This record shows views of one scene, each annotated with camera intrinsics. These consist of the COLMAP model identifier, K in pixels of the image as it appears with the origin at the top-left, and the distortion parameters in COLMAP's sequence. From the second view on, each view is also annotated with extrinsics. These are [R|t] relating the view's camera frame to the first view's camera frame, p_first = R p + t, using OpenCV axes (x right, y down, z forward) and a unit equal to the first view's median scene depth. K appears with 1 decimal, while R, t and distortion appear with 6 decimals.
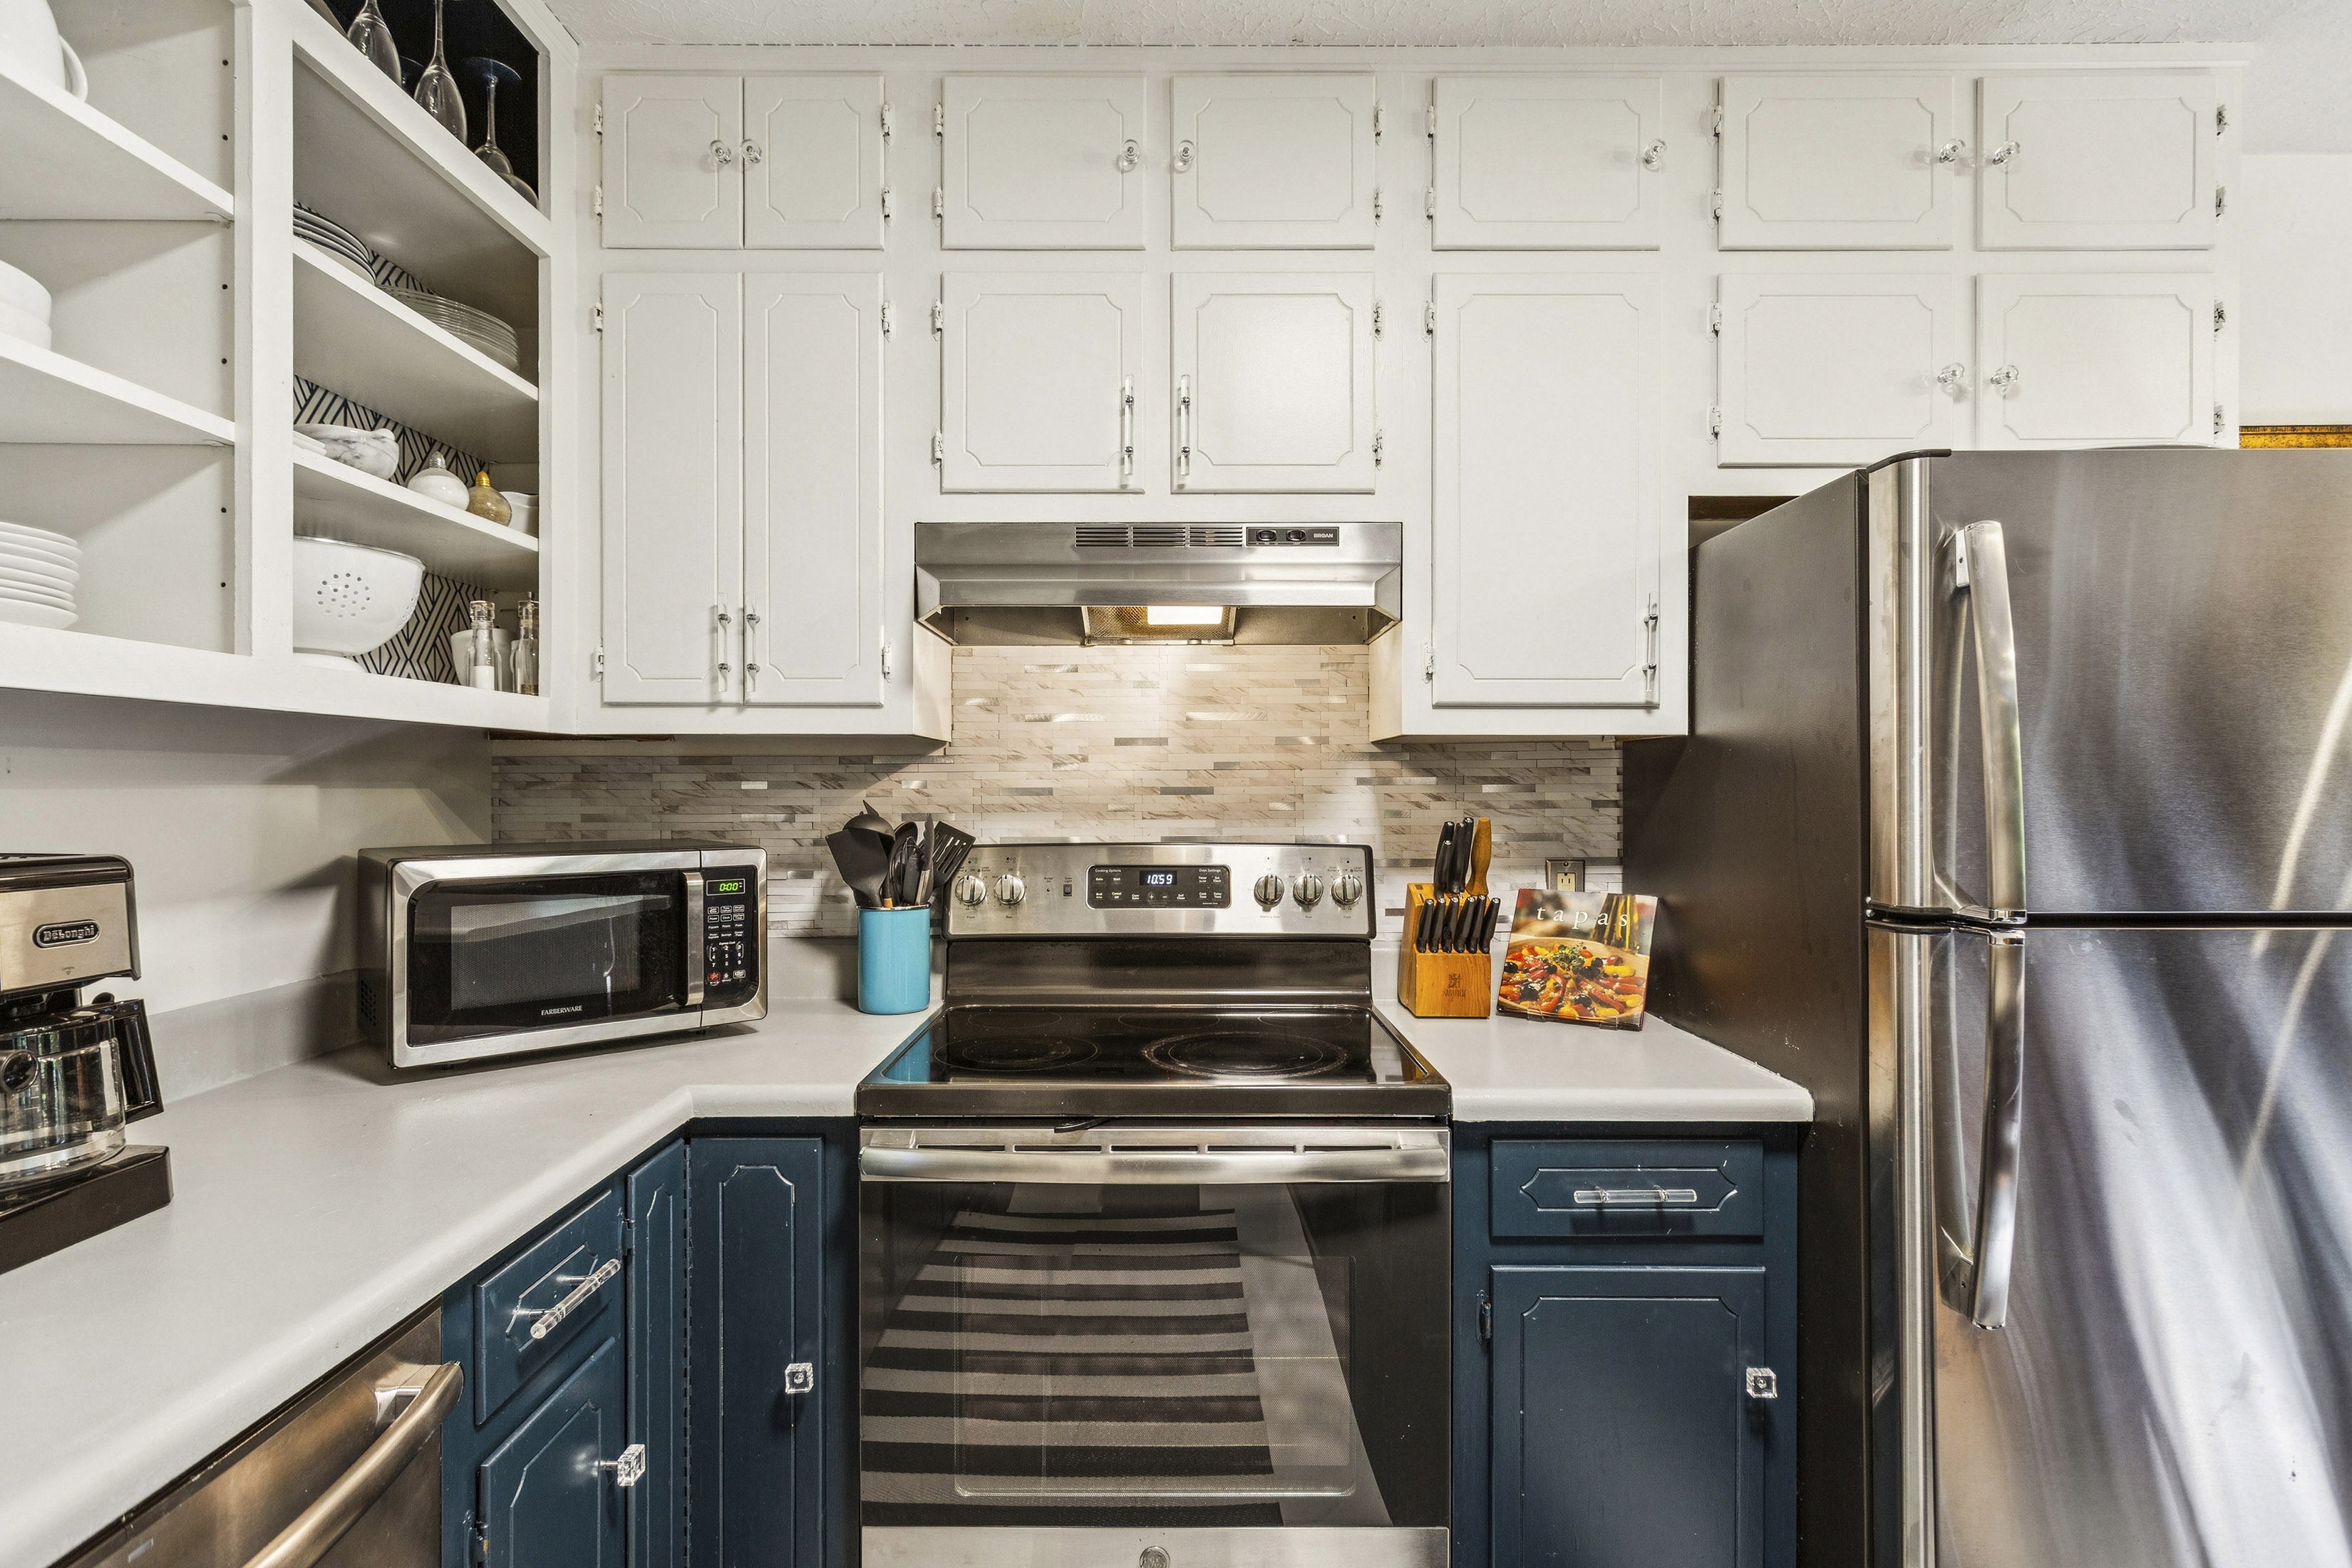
lens RADIAL K [[1149.1, 0, 1159.2], [0, 1149.1, 791.8], [0, 0, 1]] dist [0.000577, 0.002404]
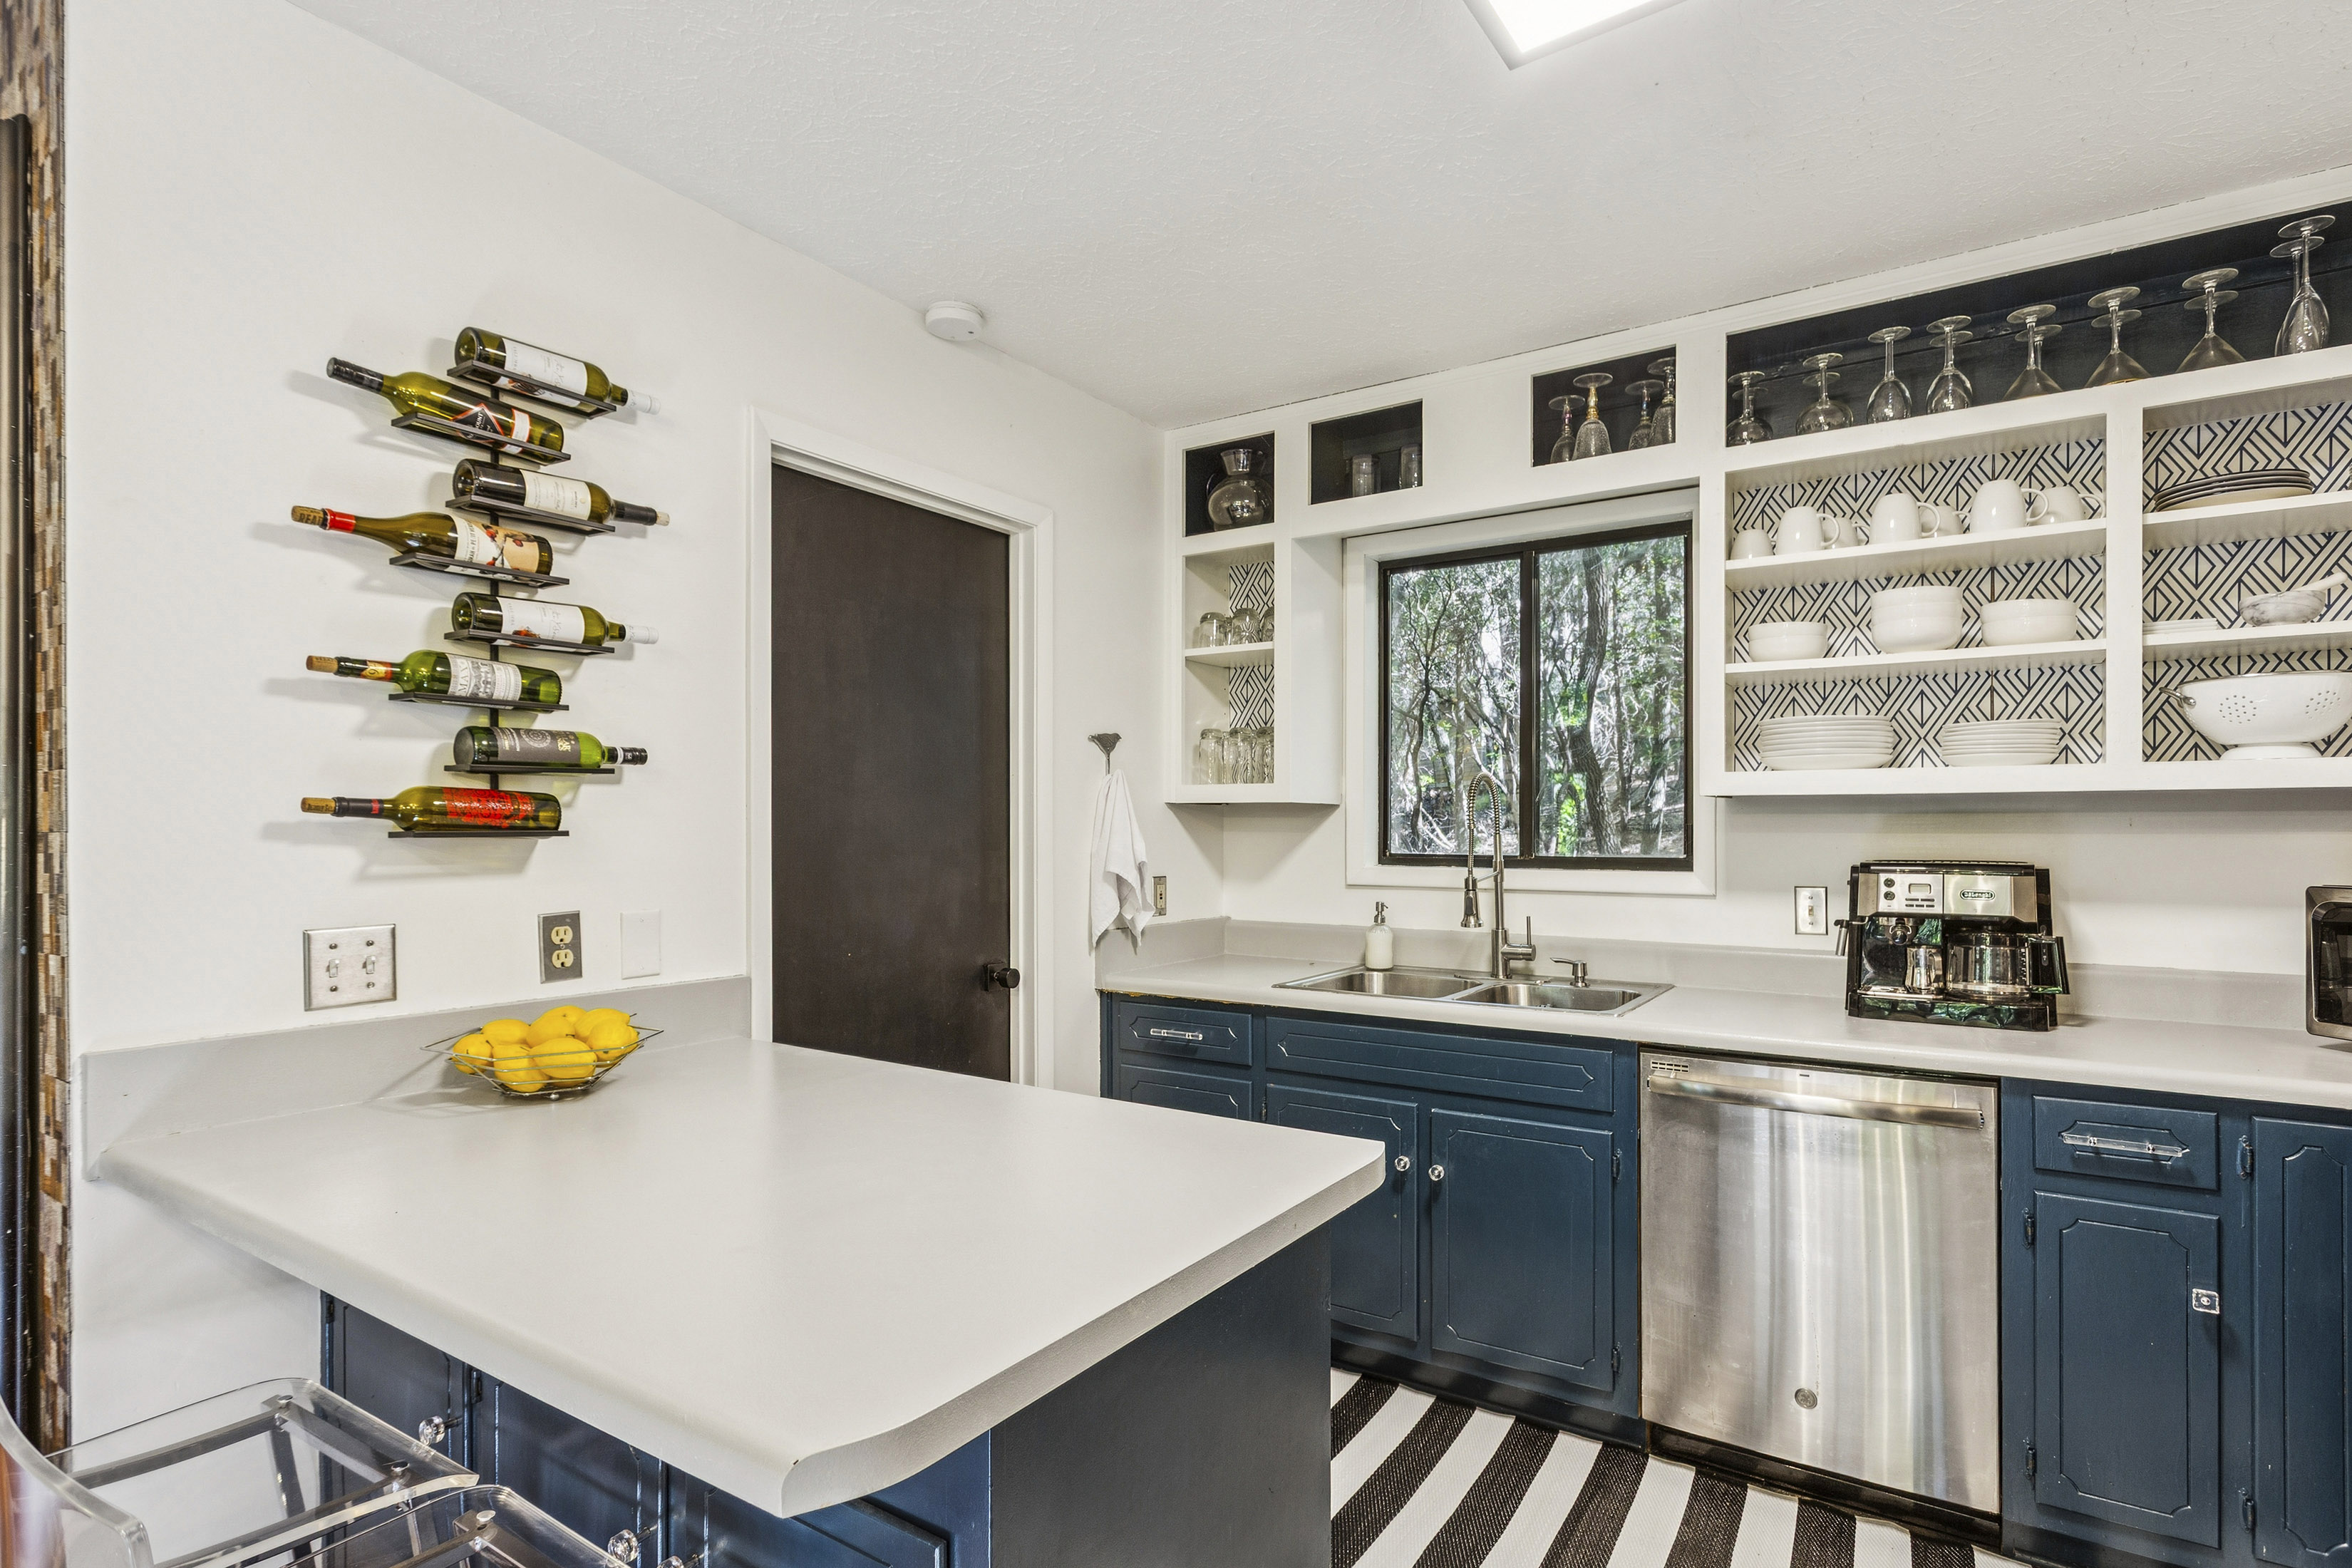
lens RADIAL K [[1149.1, 0, 1197.1], [0, 1149.1, 835.3], [0, 0, 1]] dist [0.000577, 0.002404]
pose [[-0.530892, 0.007370, -0.847407, 1.025946], [-0.006744, 0.999894, 0.012921, -0.009716], [0.847413, 0.012575, -0.530786, 0.491712]]
